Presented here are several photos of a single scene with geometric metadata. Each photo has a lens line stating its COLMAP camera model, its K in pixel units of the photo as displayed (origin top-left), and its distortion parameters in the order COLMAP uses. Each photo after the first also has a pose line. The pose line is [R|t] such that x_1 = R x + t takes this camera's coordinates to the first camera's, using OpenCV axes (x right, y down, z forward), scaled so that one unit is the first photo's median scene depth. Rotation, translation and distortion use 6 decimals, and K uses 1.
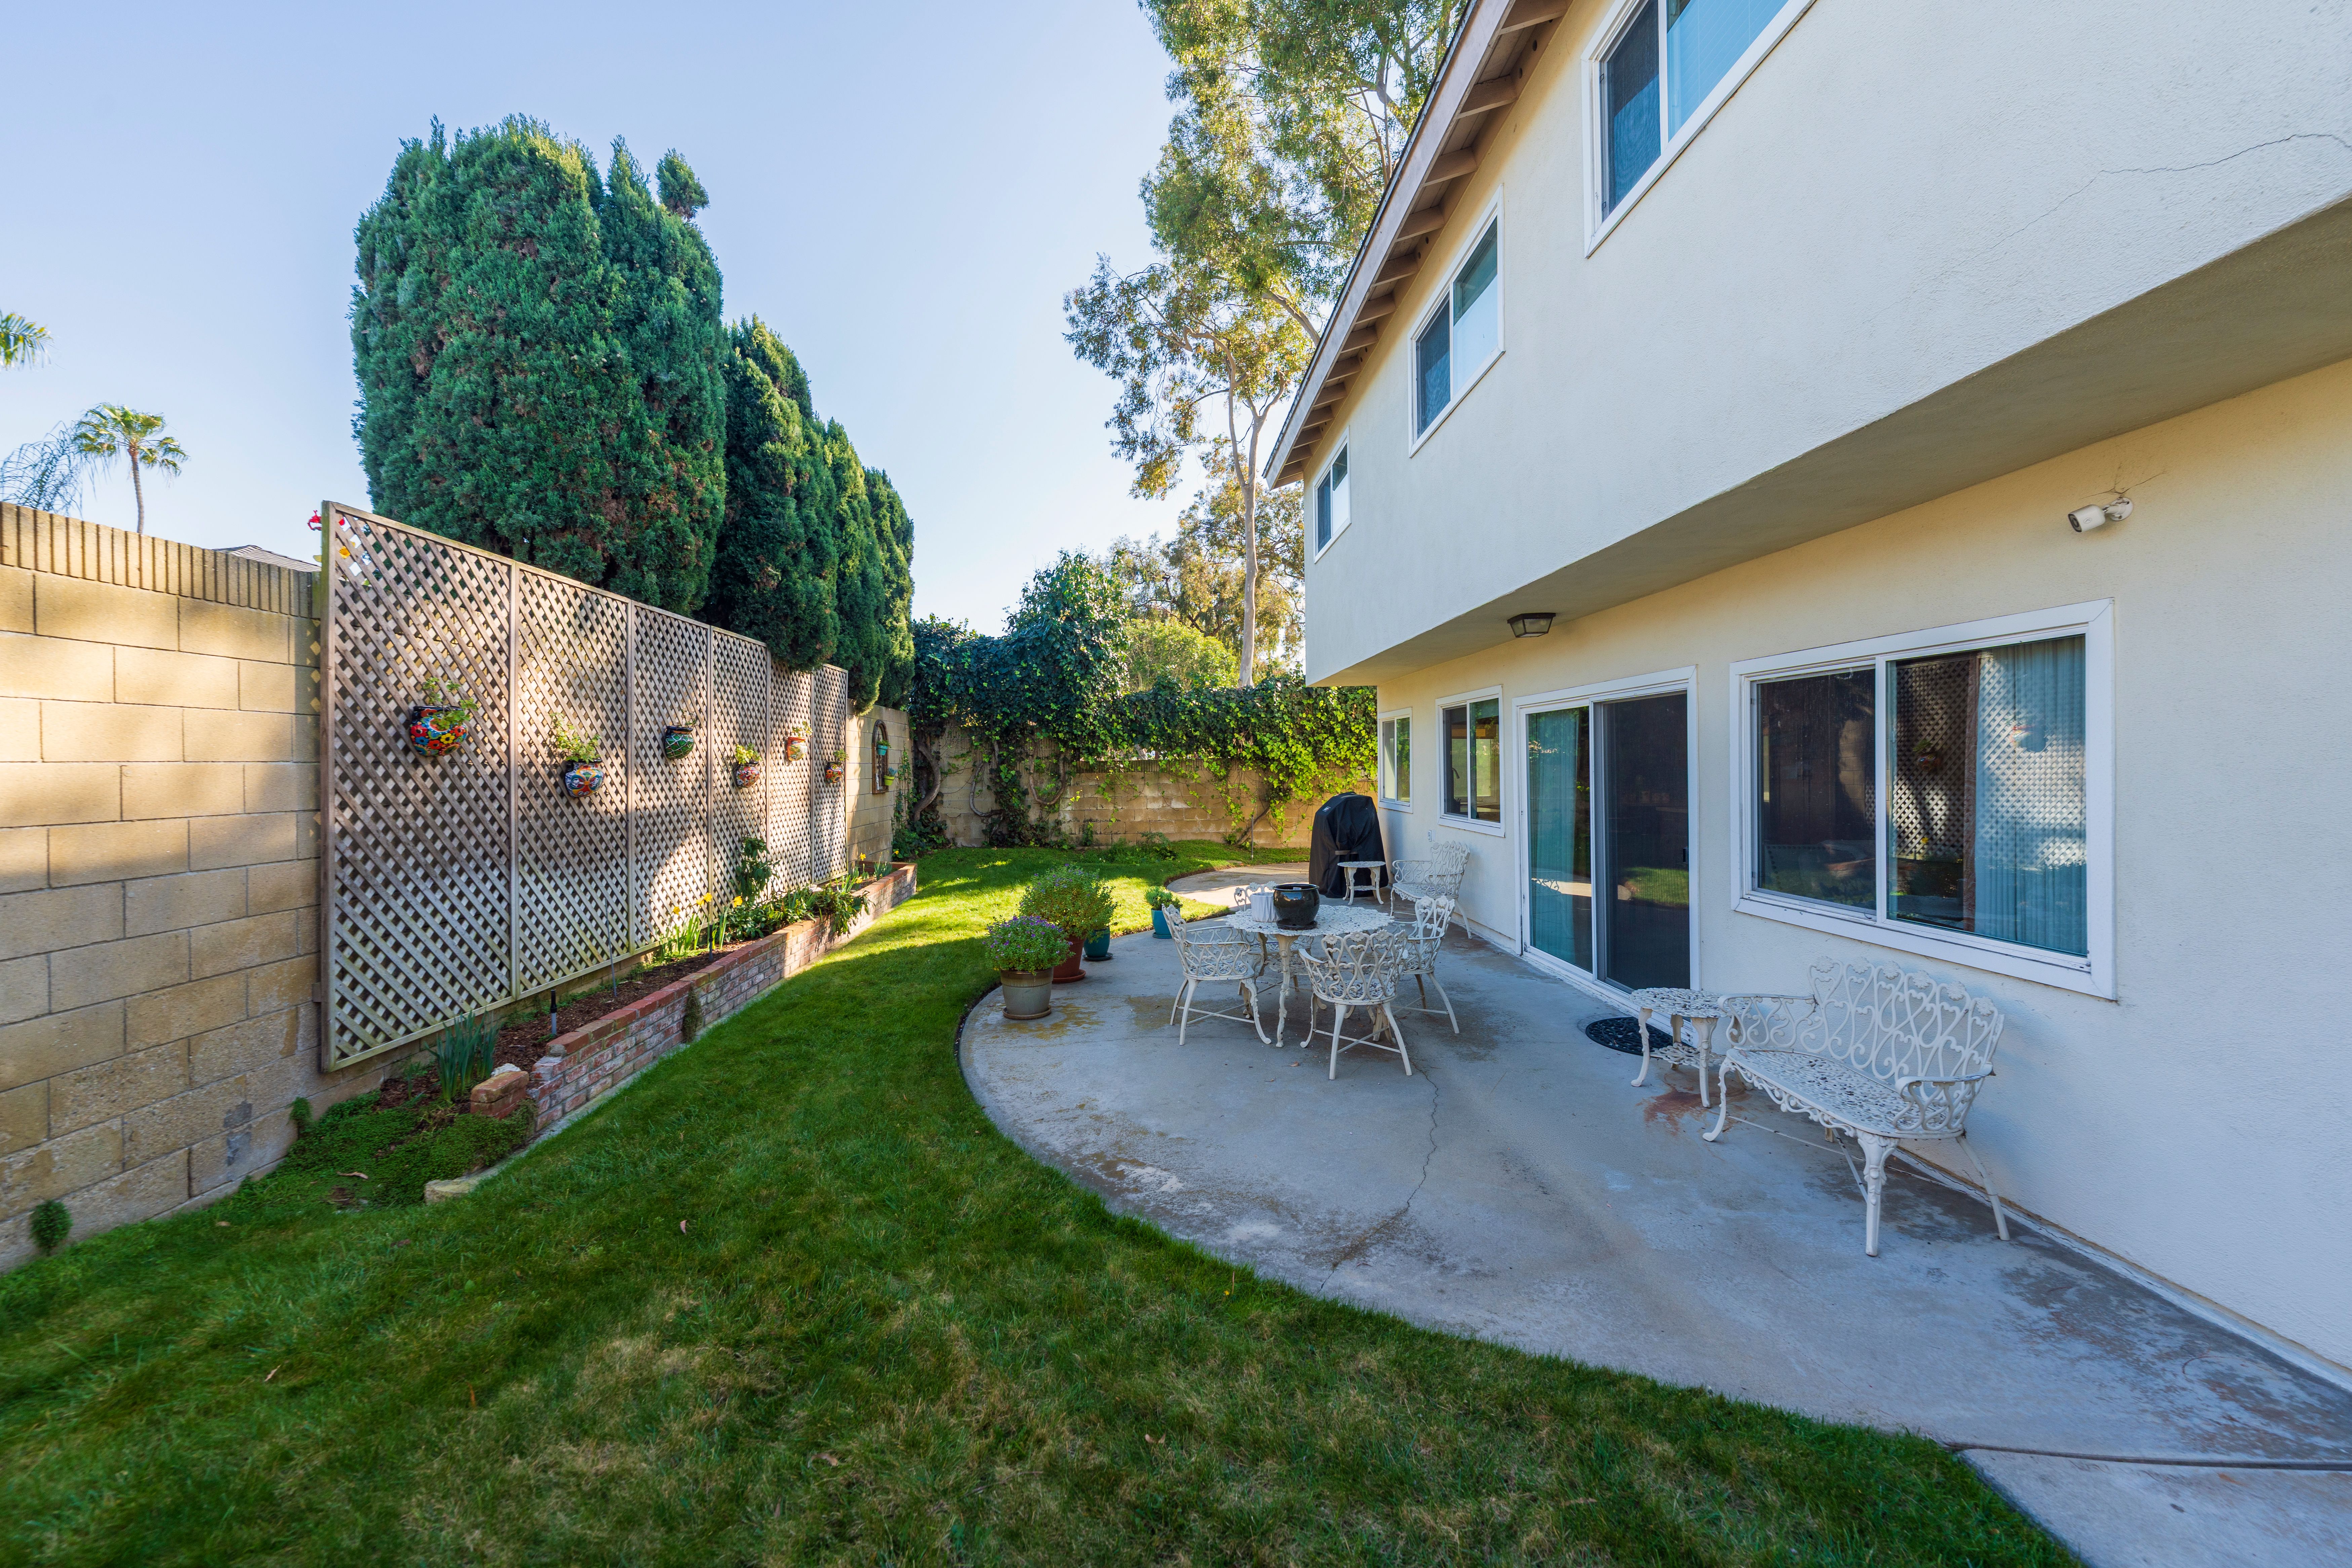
lens RADIAL K [[953.1, 0, 1170.0], [0, 953.1, 775.2], [0, 0, 1]] dist [-0.002384, -0.000767]
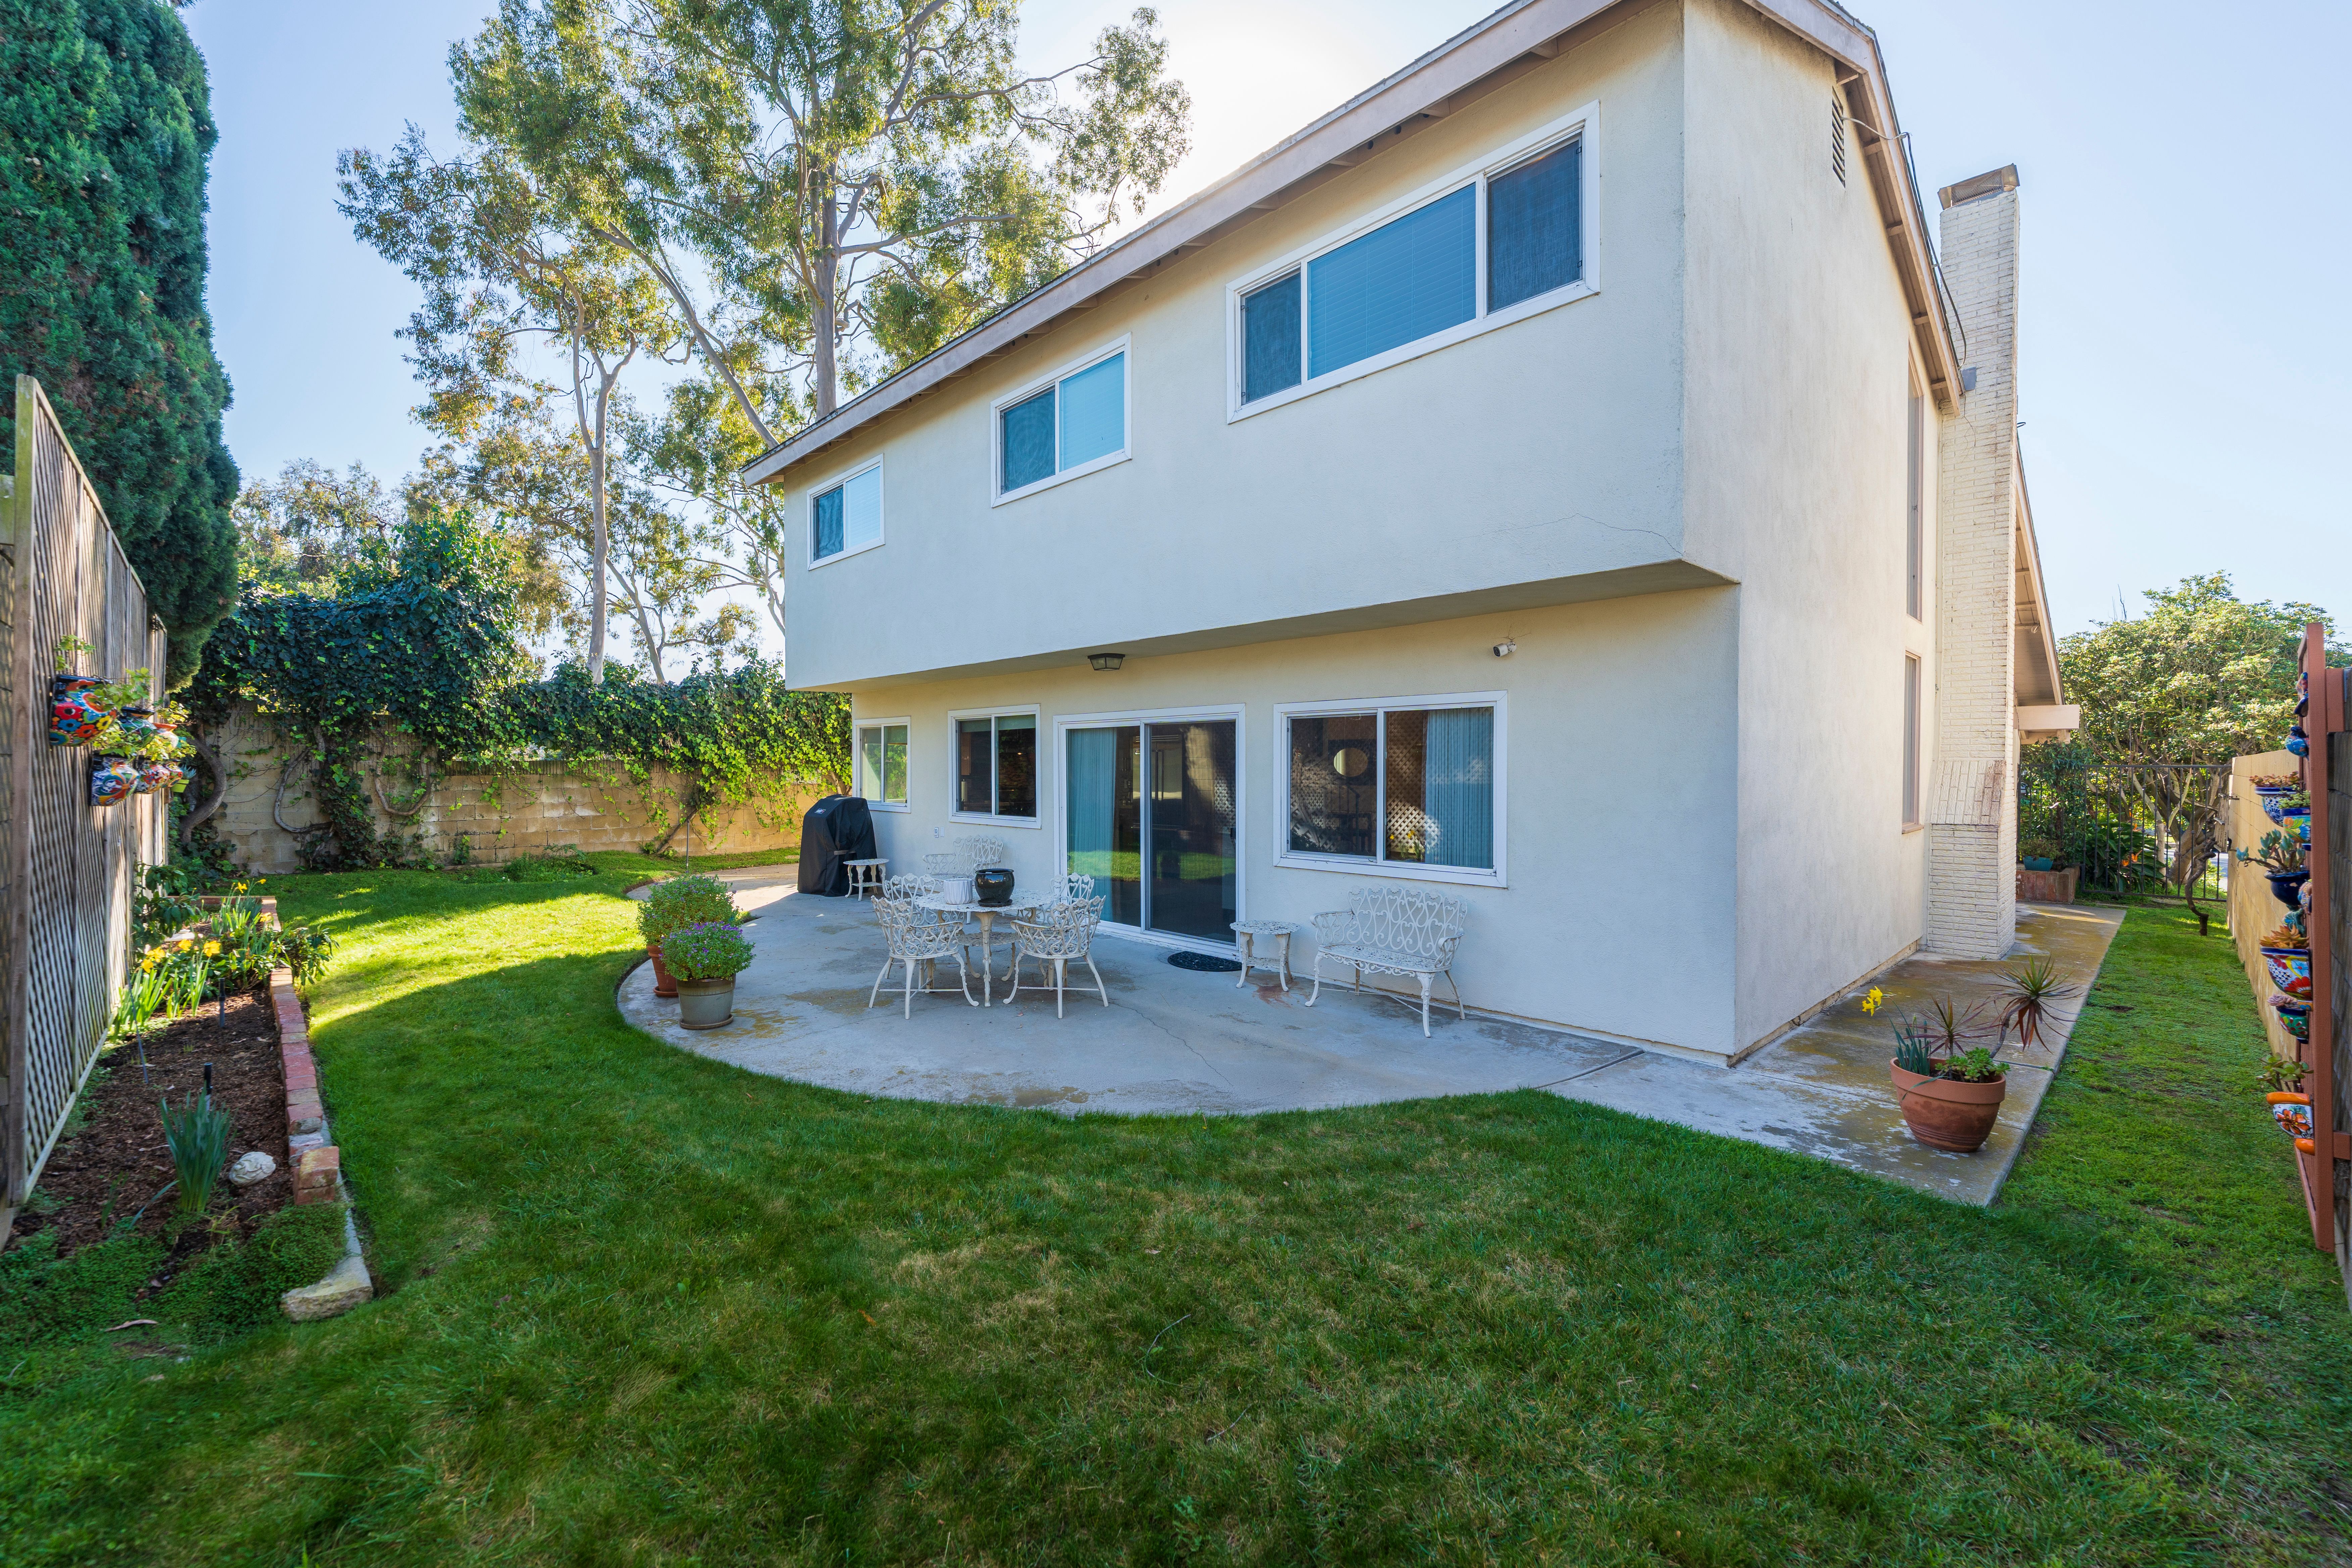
lens RADIAL K [[953.1, 0, 1159.2], [0, 953.1, 778.6], [0, 0, 1]] dist [-0.002384, -0.000767]
pose [[0.761222, 0.001326, 0.648490, -0.608160], [-0.000639, 0.999999, -0.001295, 0.003952], [-0.648491, 0.000571, 0.761222, -0.048961]]
